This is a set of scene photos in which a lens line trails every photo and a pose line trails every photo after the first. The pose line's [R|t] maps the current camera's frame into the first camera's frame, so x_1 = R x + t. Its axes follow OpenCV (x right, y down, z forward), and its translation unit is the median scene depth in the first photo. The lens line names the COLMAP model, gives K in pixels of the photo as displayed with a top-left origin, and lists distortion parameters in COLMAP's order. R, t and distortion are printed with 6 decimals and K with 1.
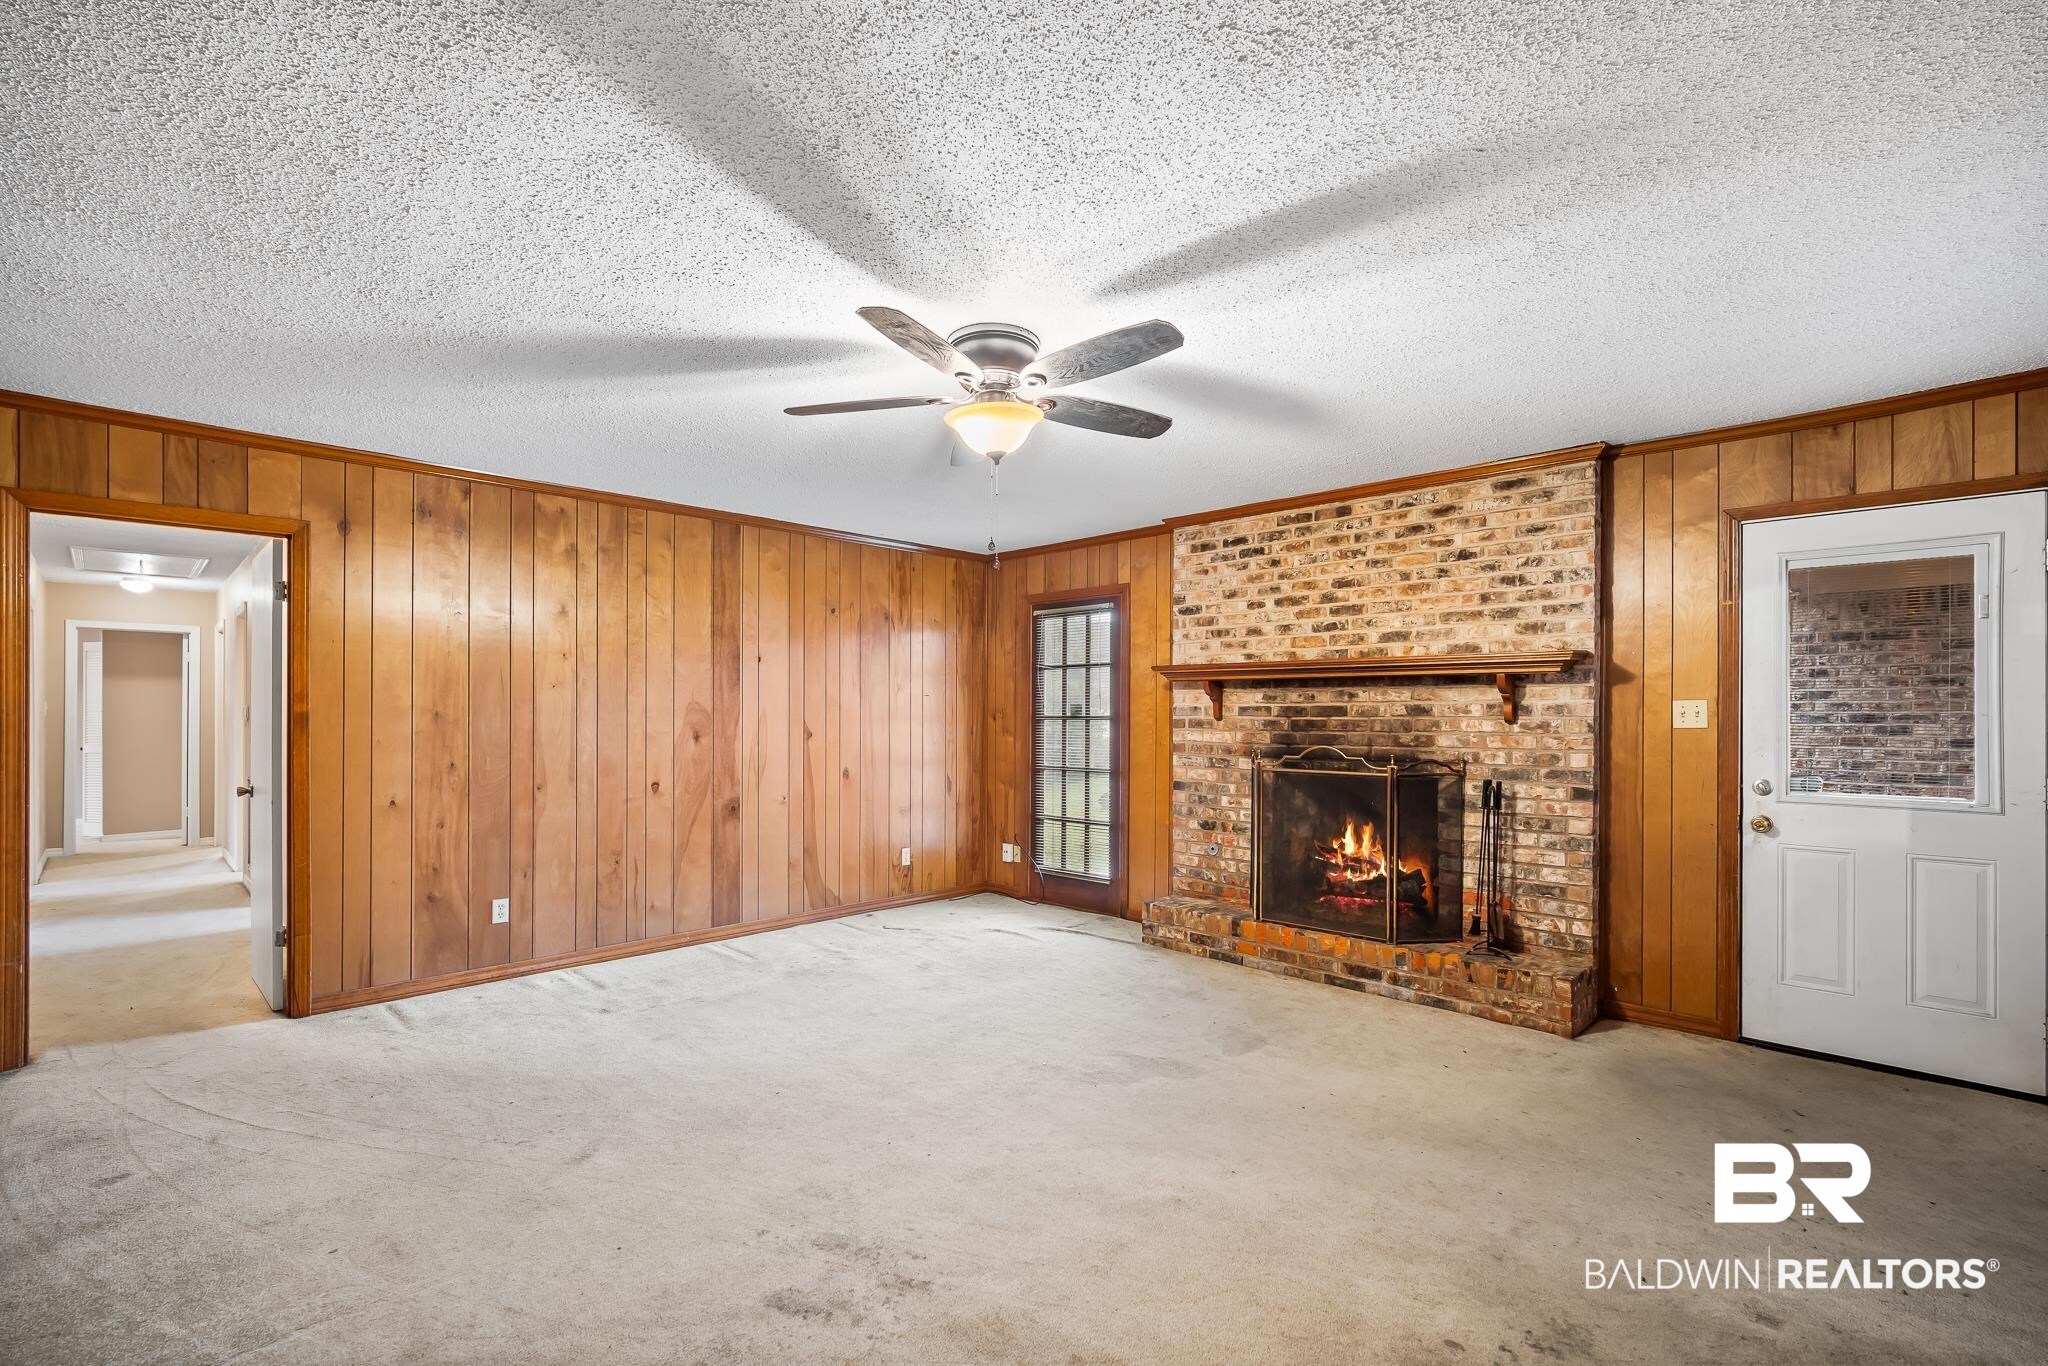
lens RADIAL K [[918.8, 0, 1030.5], [0, 918.8, 696.7], [0, 0, 1]] dist [-0.009799, -0.000188]
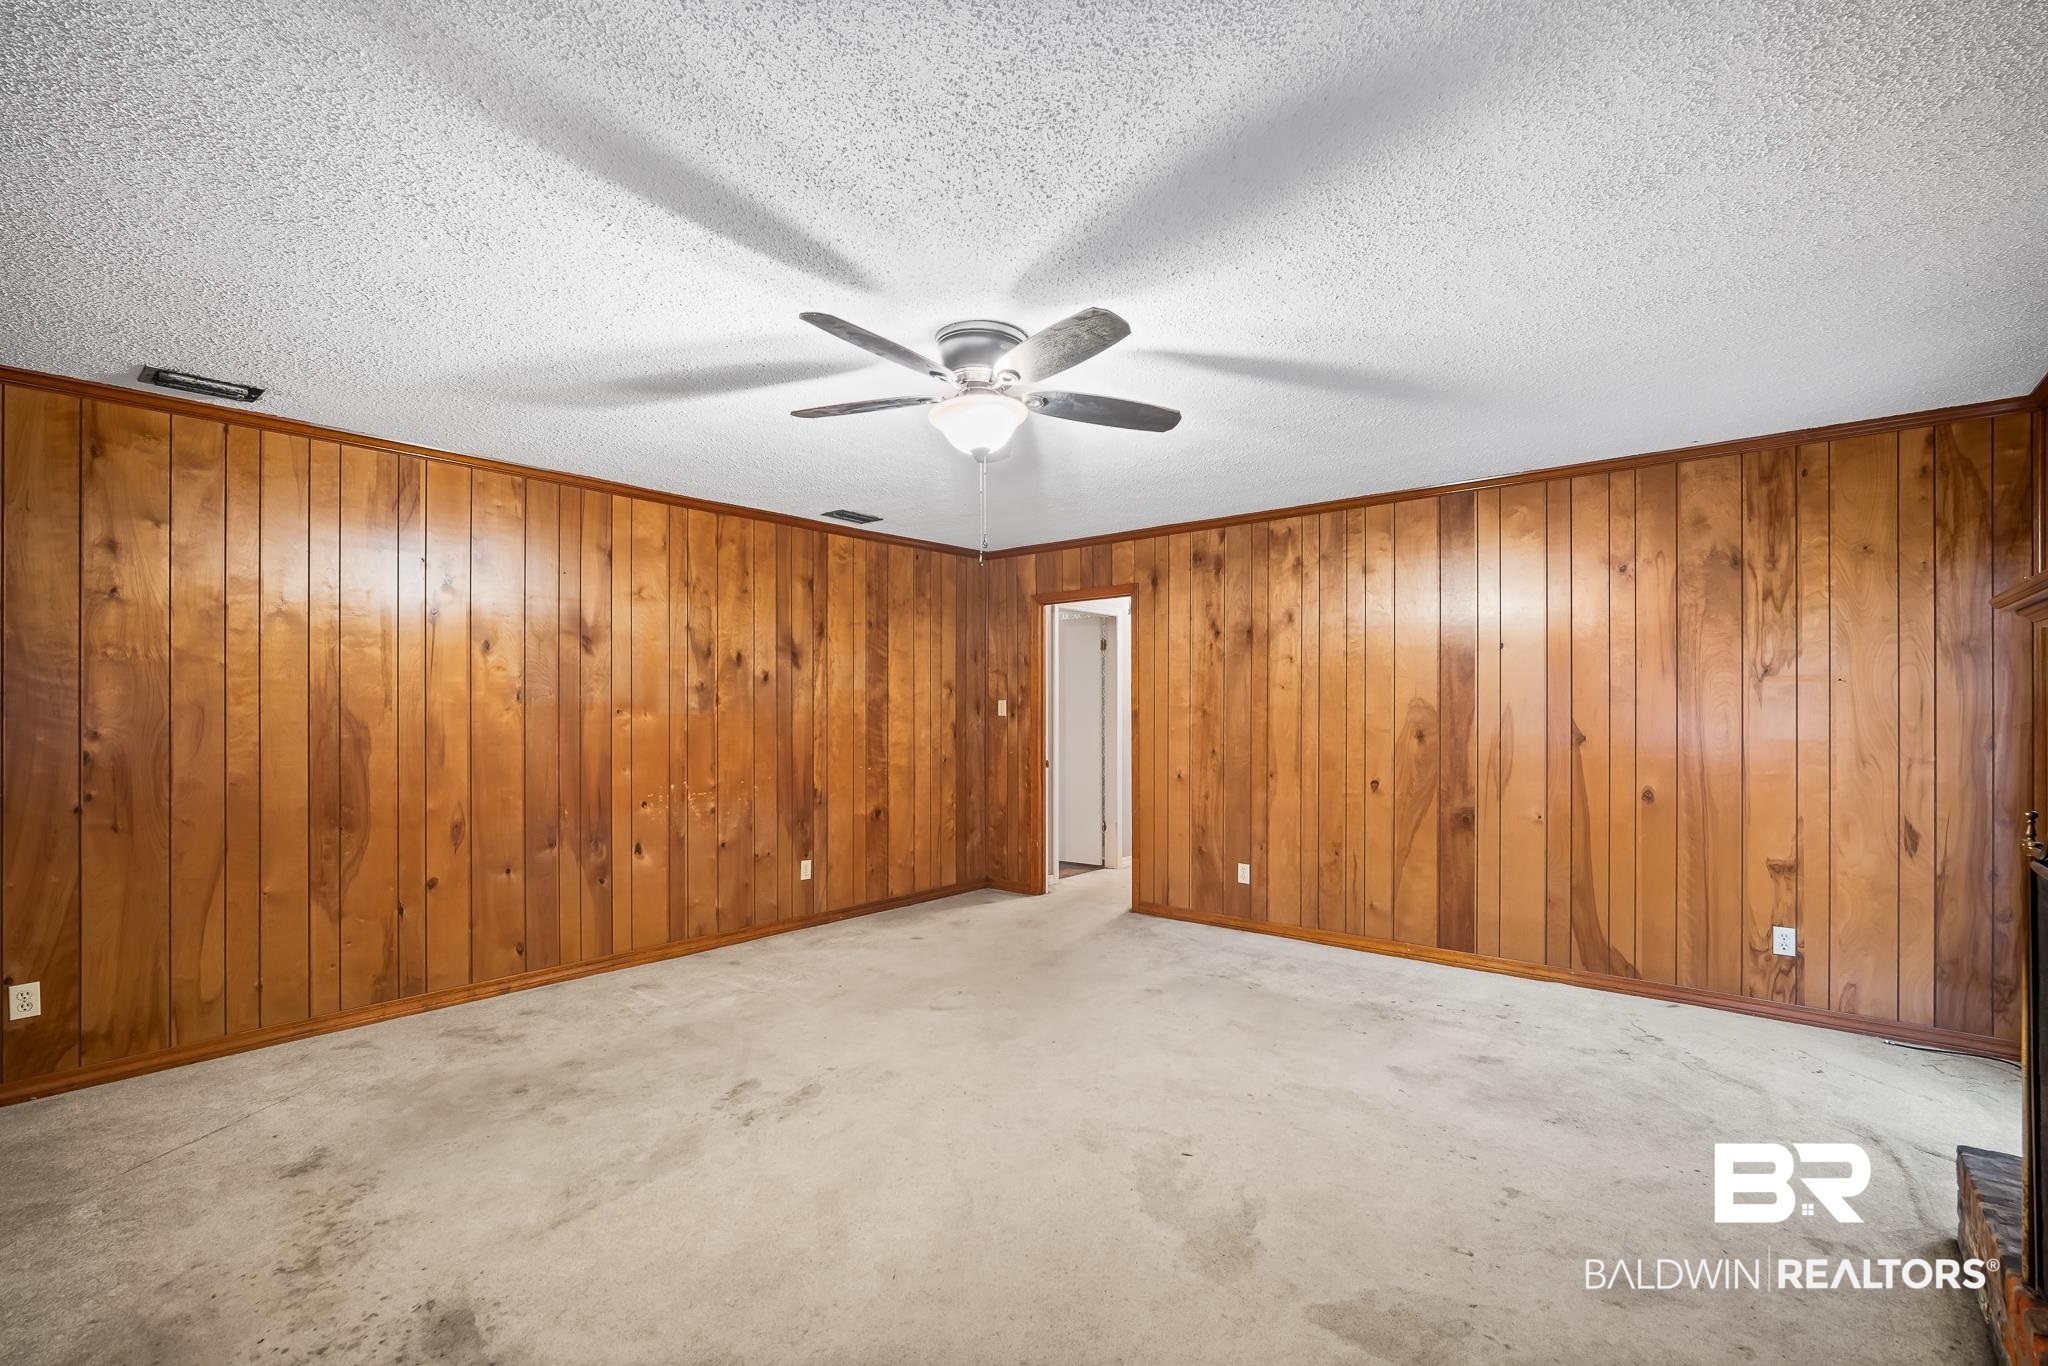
lens RADIAL K [[918.8, 0, 1030.4], [0, 918.8, 702.6], [0, 0, 1]] dist [-0.009799, -0.000188]
pose [[0.076301, -0.007471, -0.997057, 0.566611], [0.021259, 0.999757, -0.005865, 0.007371], [0.996858, -0.020749, 0.076442, 0.576235]]
